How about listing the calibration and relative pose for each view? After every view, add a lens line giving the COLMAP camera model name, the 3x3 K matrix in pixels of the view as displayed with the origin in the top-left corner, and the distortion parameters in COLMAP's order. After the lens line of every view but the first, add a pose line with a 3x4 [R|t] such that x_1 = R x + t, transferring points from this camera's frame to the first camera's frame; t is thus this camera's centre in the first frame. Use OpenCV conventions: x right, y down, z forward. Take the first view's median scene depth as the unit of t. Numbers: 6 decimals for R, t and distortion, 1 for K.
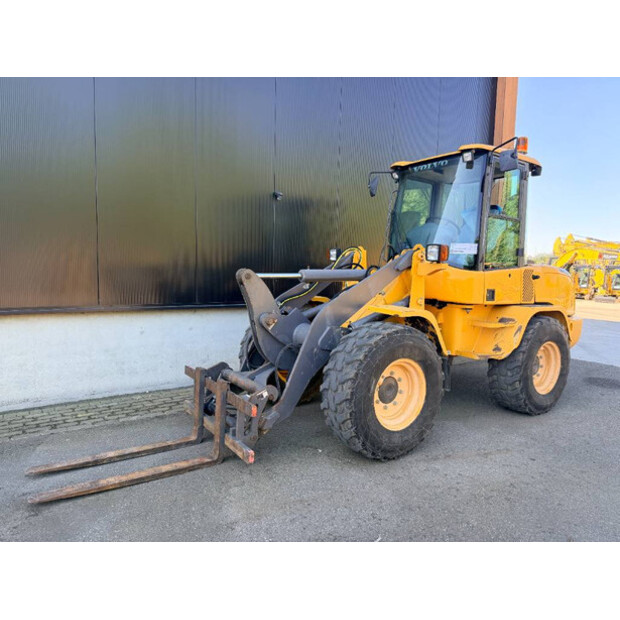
lens RADIAL K [[441.5, 0, 310.0], [0, 441.5, 310.0], [0, 0, 1]] dist [0.095103, -0.157707]
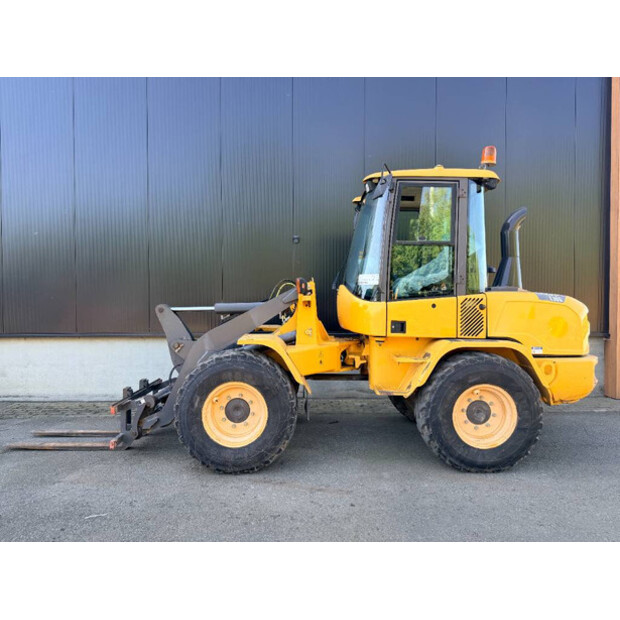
lens RADIAL K [[441.5, 0, 310.0], [0, 441.5, 310.0], [0, 0, 1]] dist [0.095103, -0.157707]
pose [[0.829098, -0.011791, -0.558979, 0.930414], [-0.030085, 0.997388, -0.065662, -0.002657], [0.558294, 0.071257, 0.826578, 0.161397]]
